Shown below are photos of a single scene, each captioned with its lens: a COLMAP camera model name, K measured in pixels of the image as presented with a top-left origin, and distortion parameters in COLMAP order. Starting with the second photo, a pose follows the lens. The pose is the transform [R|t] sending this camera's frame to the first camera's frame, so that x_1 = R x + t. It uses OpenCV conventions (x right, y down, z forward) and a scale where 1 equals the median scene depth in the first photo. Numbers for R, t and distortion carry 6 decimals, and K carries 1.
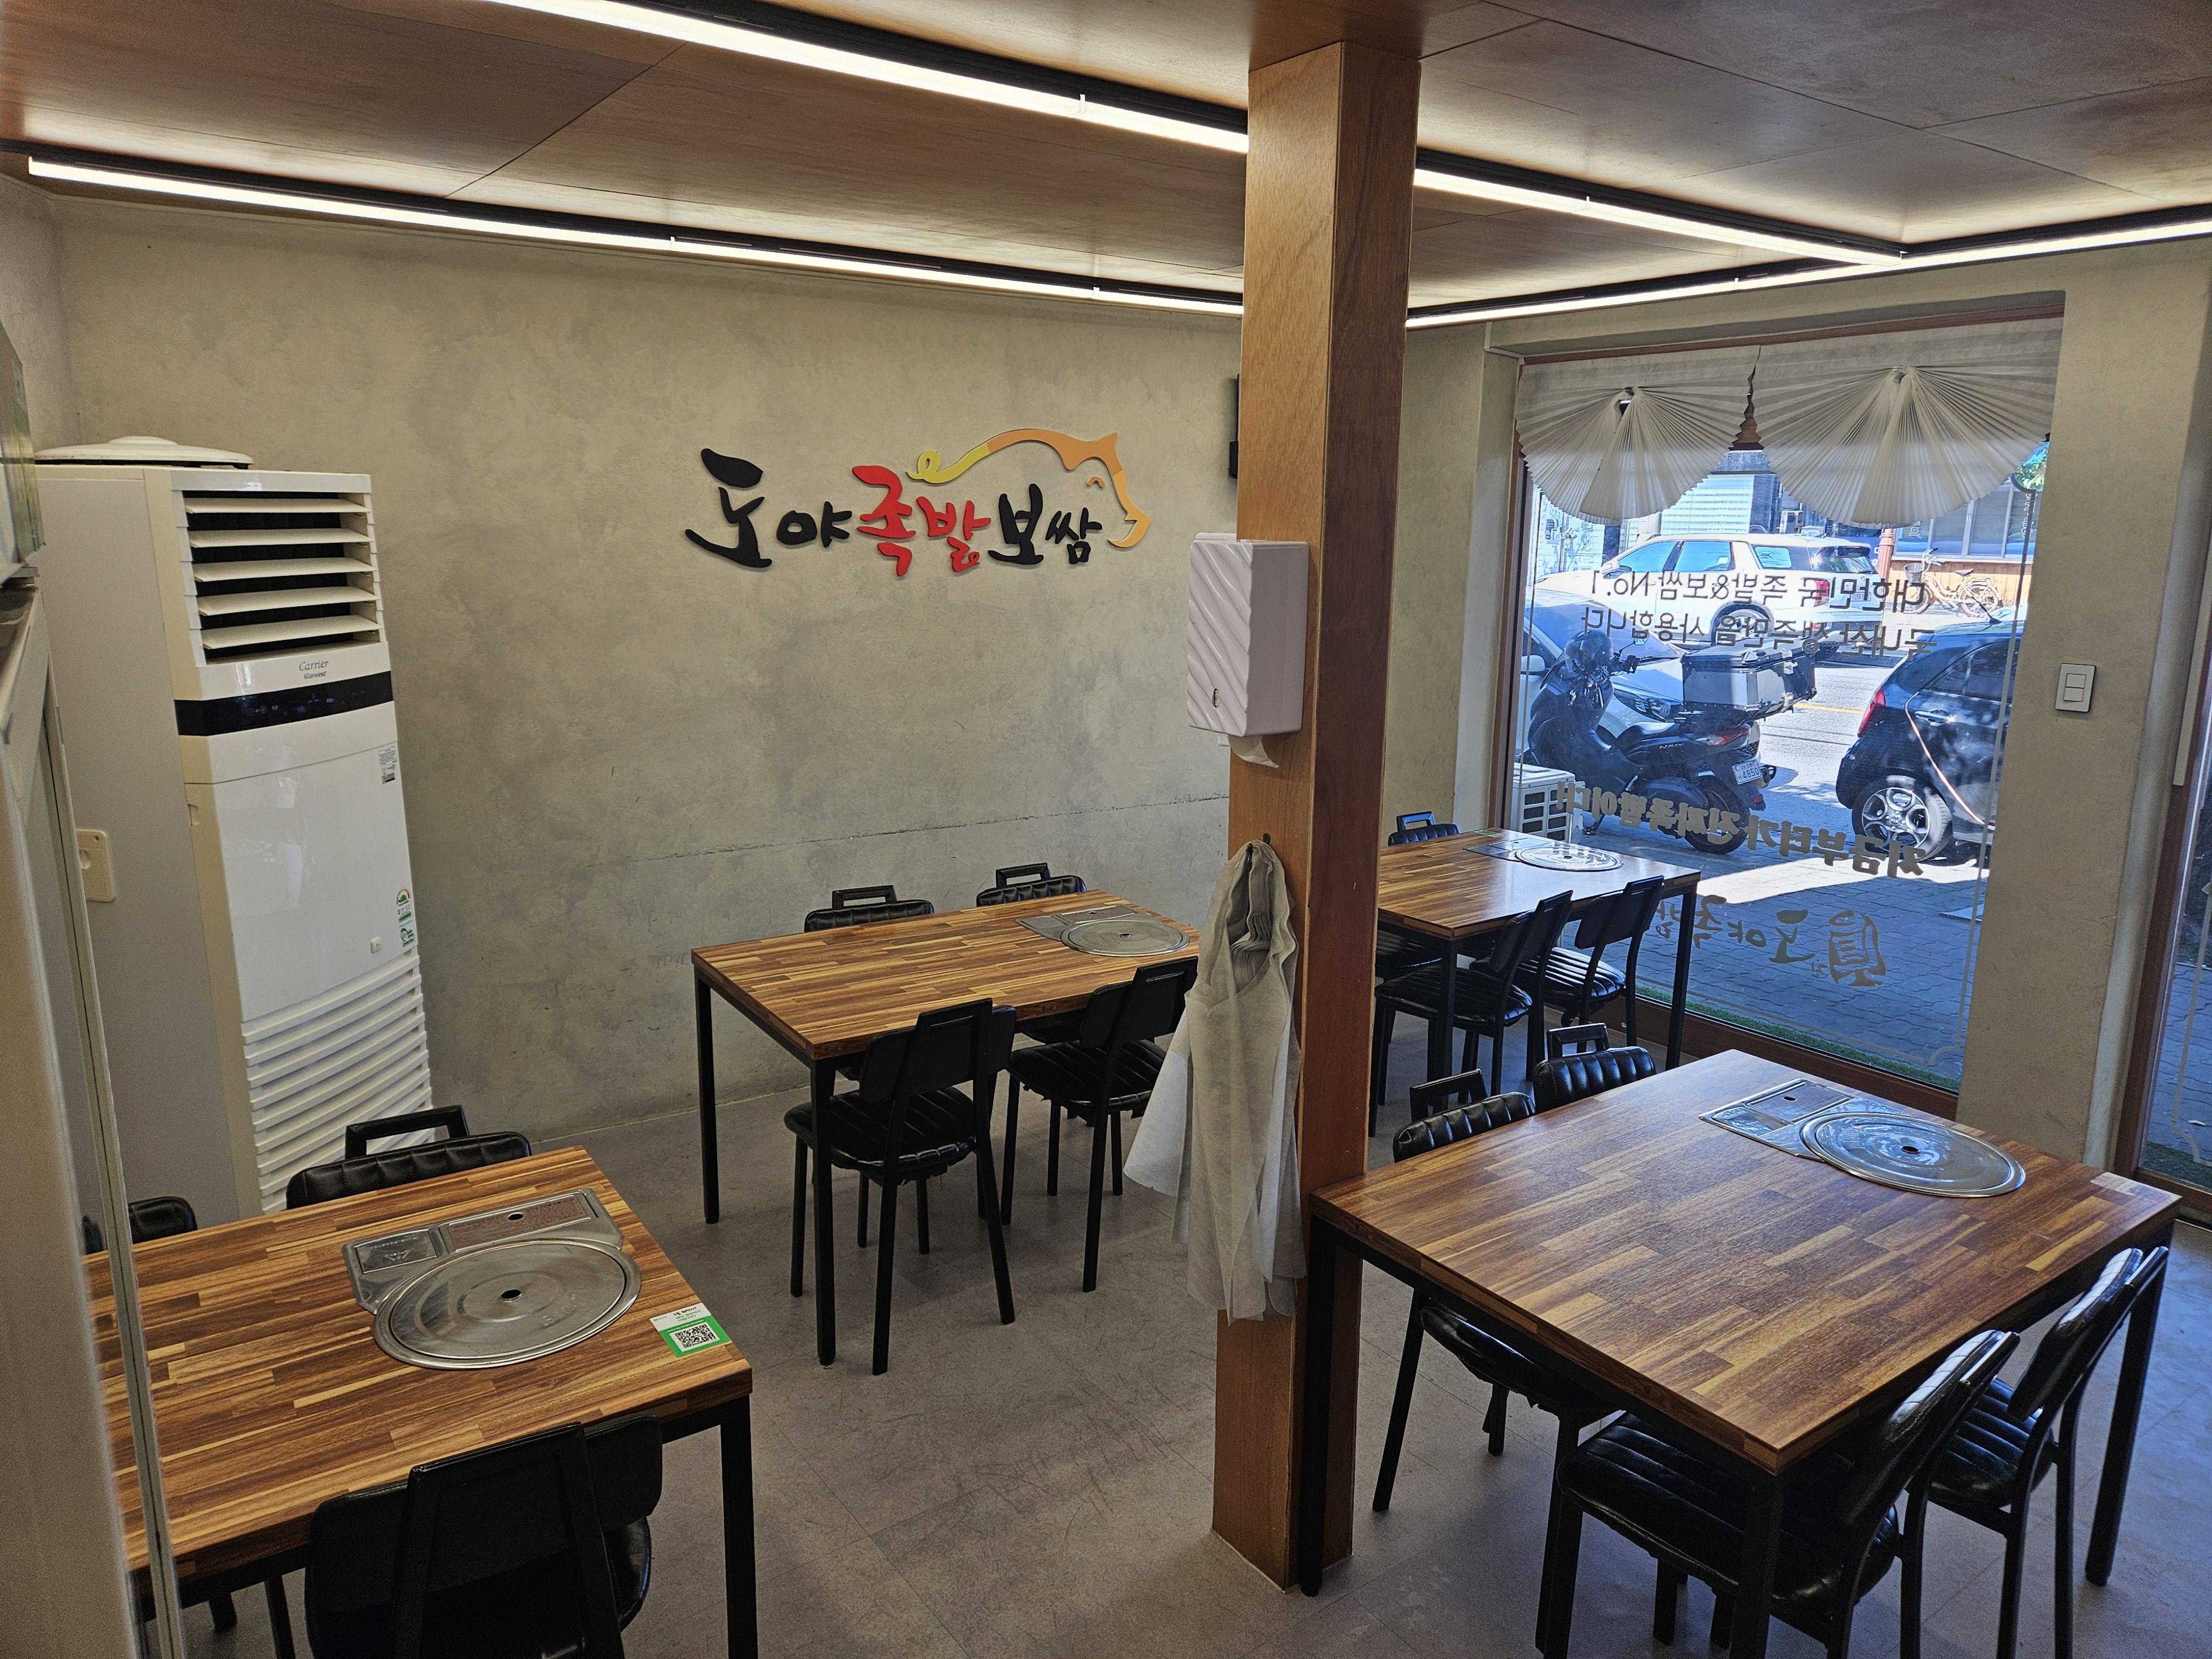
lens RADIAL K [[1467.0, 0, 1099.9], [0, 1467.0, 832.6], [0, 0, 1]] dist [0.069695, -0.060378]
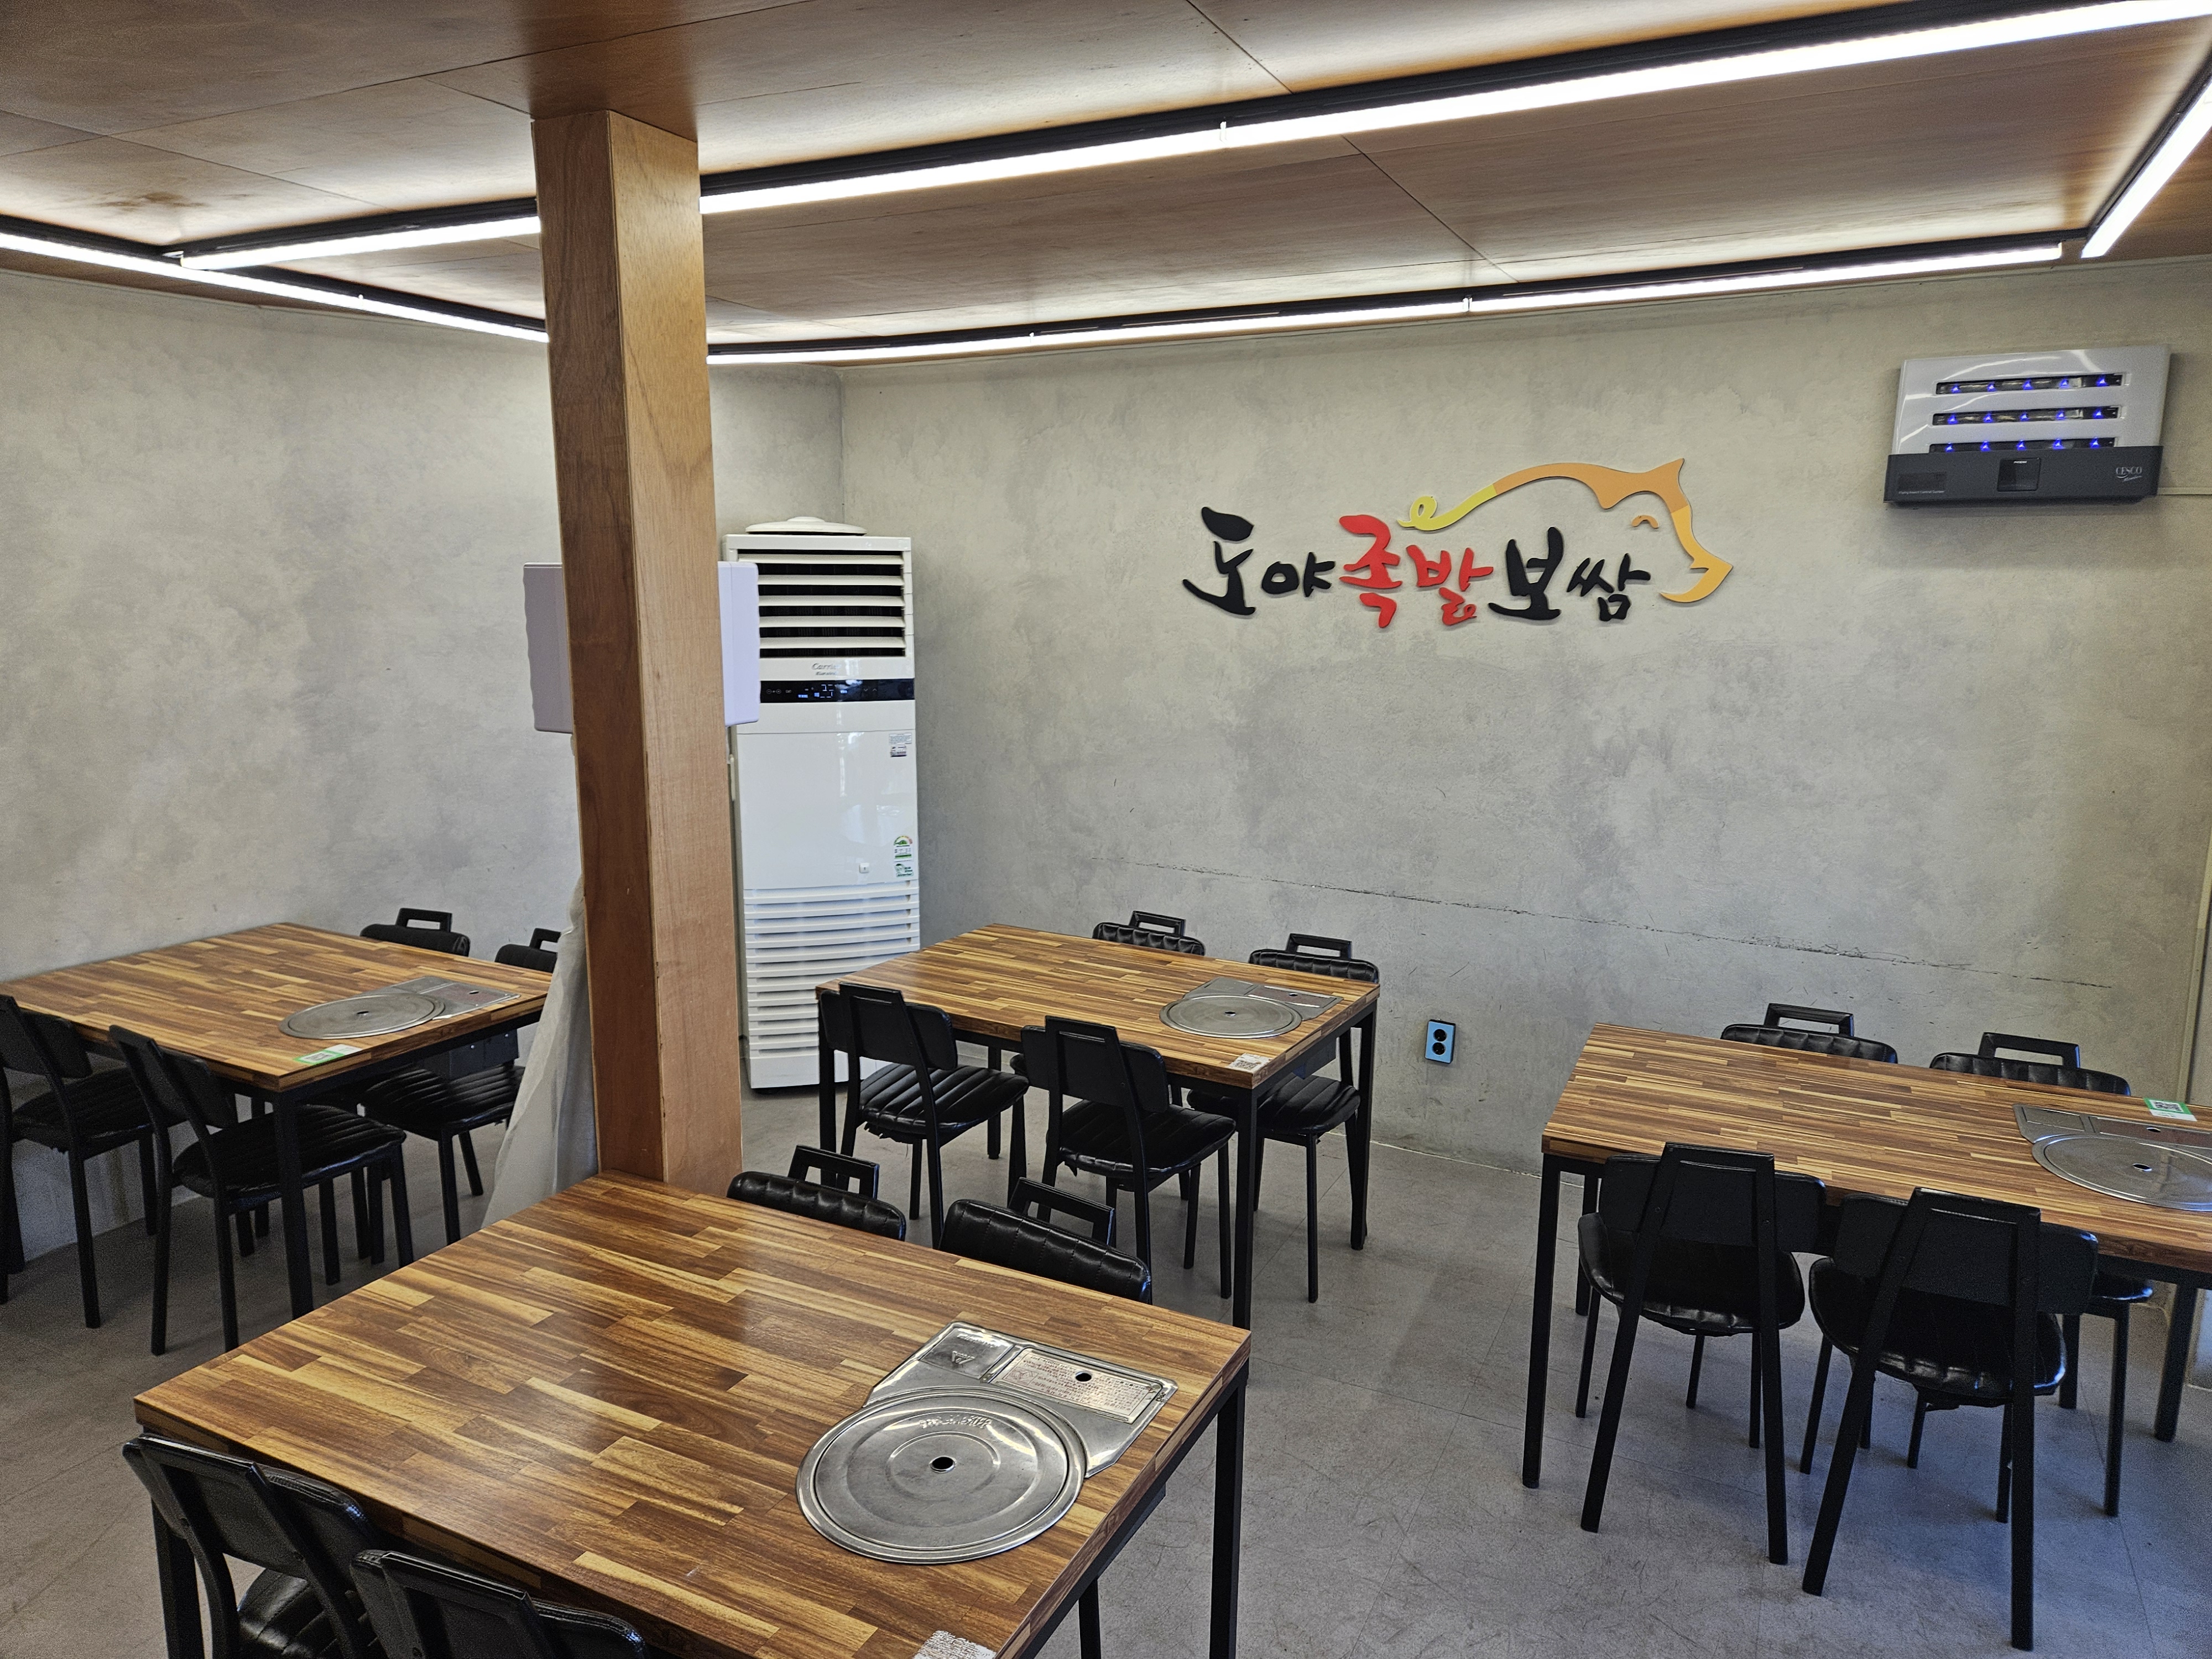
lens RADIAL K [[1467.0, 0, 1099.9], [0, 1467.0, 832.6], [0, 0, 1]] dist [0.069695, -0.060378]
pose [[0.466714, 0.148788, -0.871803, 0.649131], [-0.192320, 0.979232, 0.064165, -0.070855], [0.863244, 0.137718, 0.485636, 0.400148]]
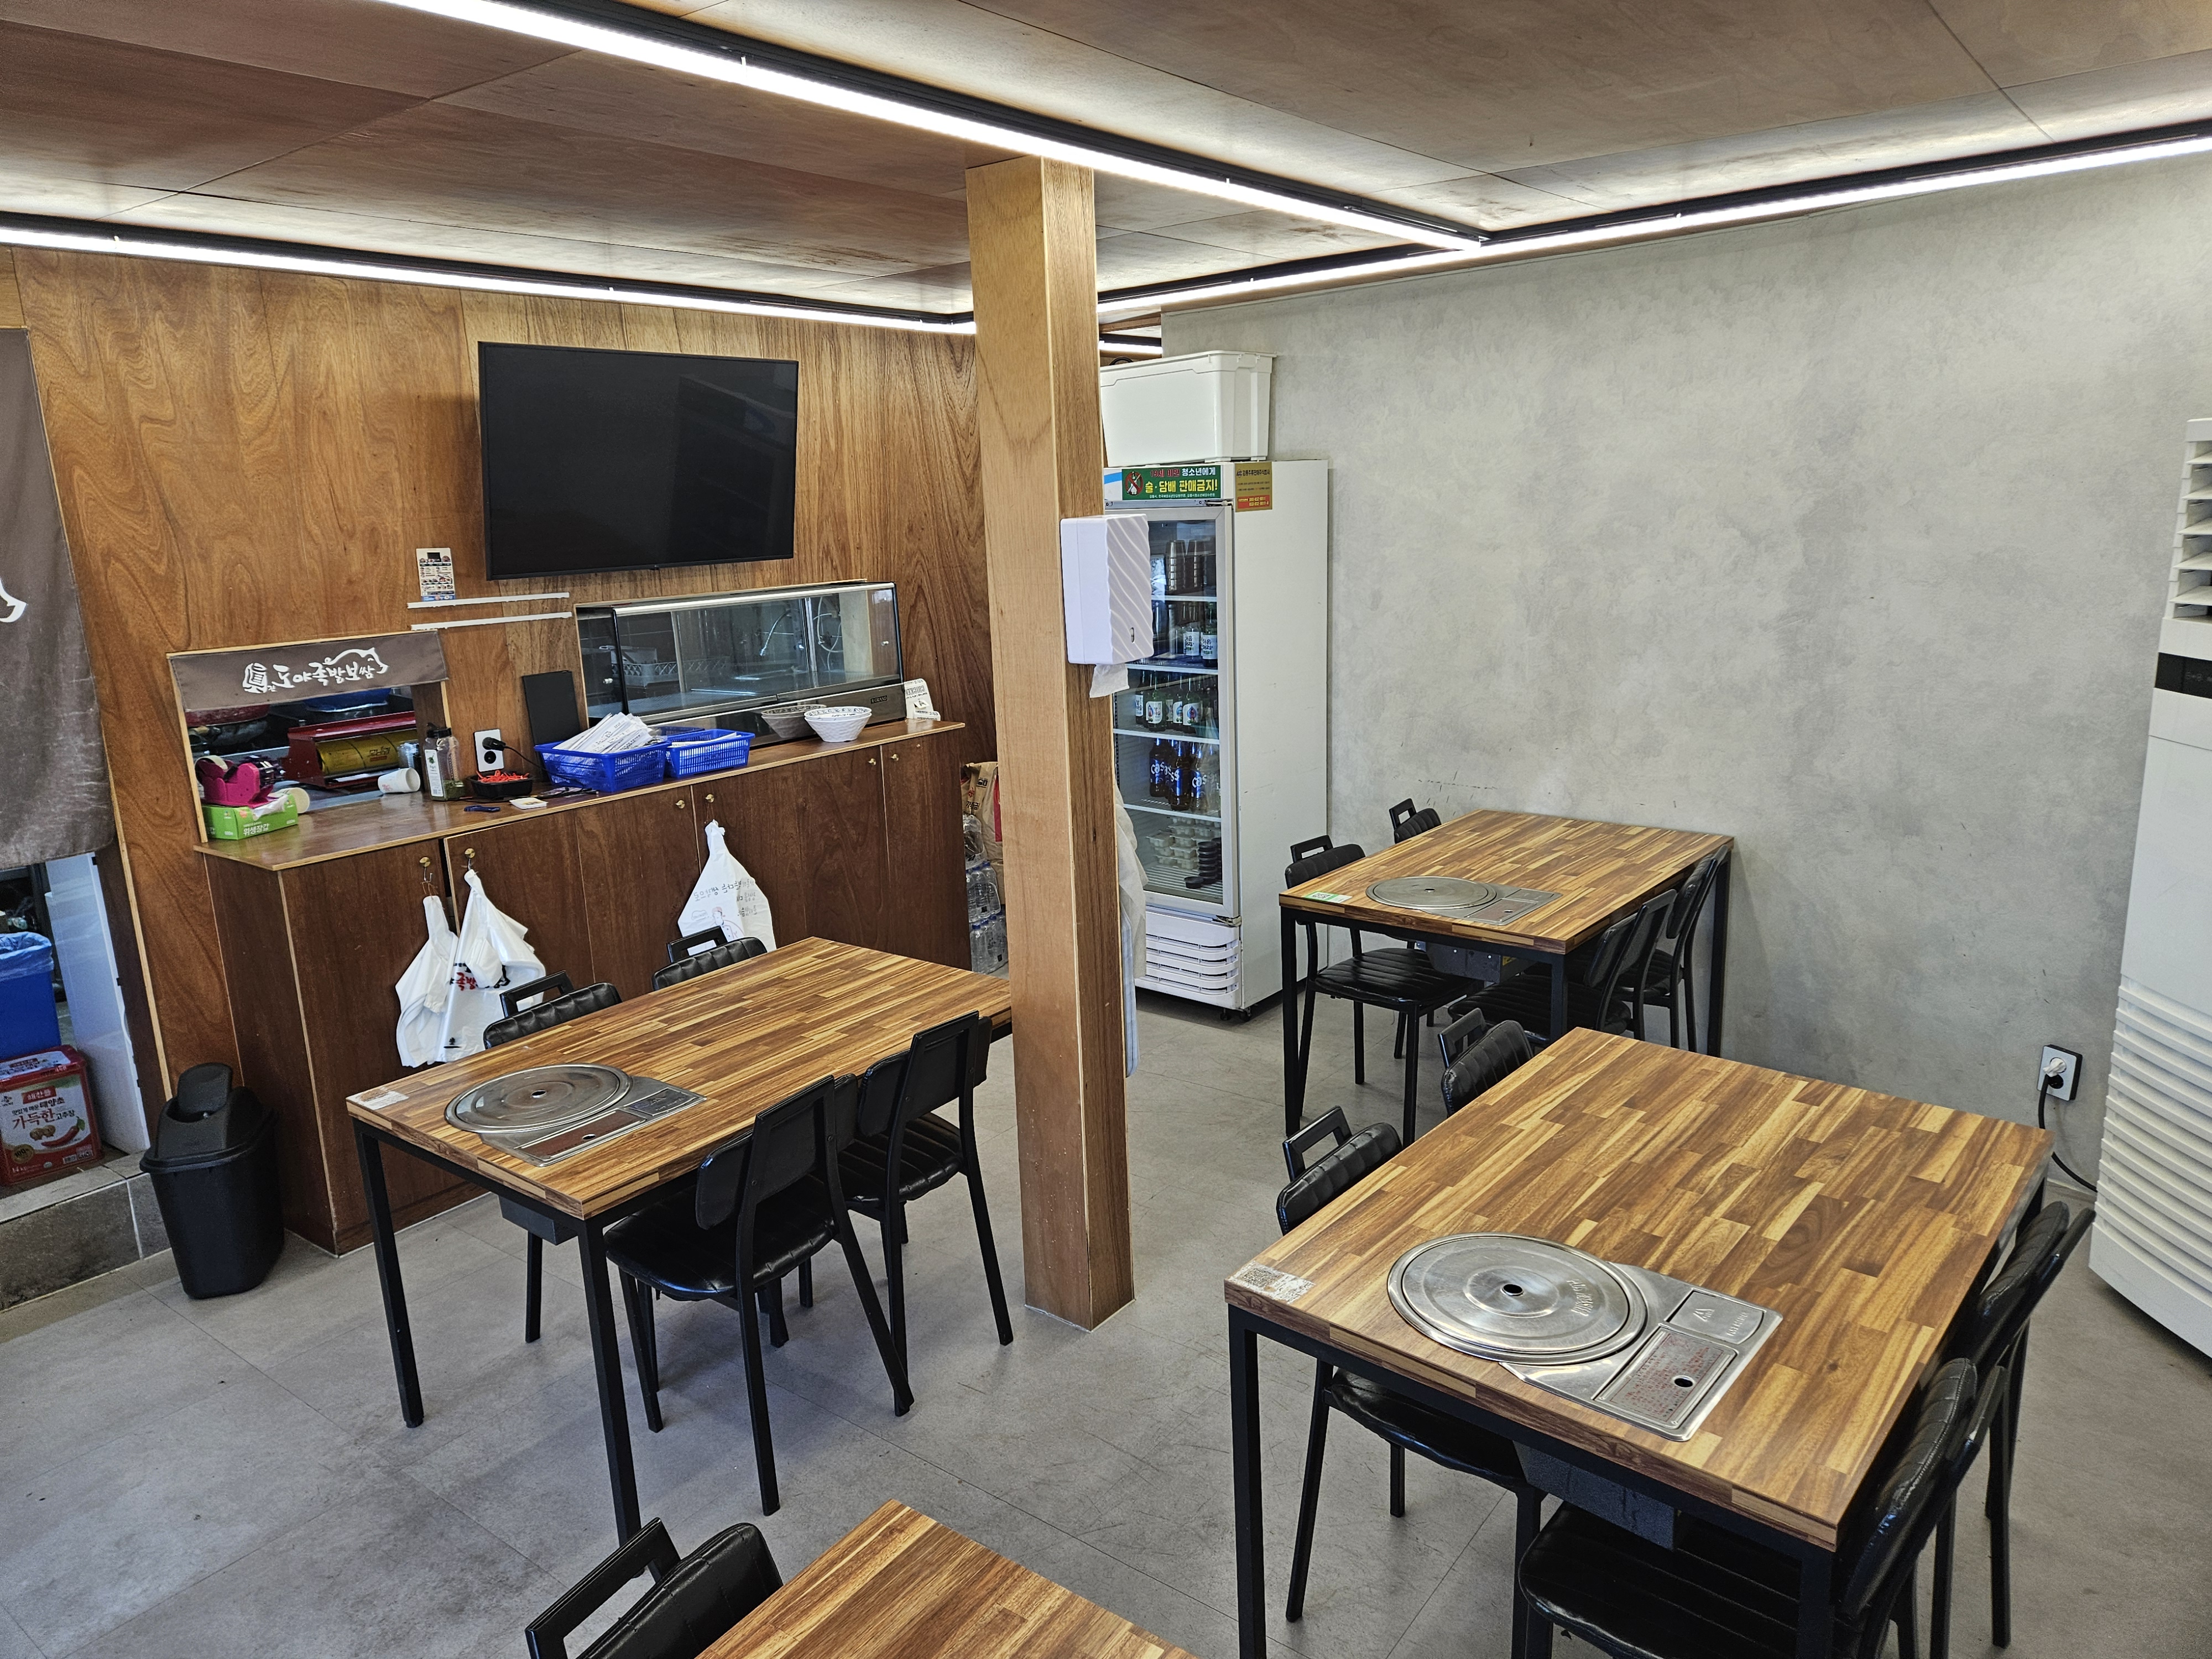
lens RADIAL K [[1467.0, 0, 1099.9], [0, 1467.0, 832.6], [0, 0, 1]] dist [0.069695, -0.060378]
pose [[-0.957676, 0.092994, -0.272413, 0.246741], [-0.030960, 0.907609, 0.418673, -0.253665], [0.286178, 0.409387, -0.866316, 1.153448]]
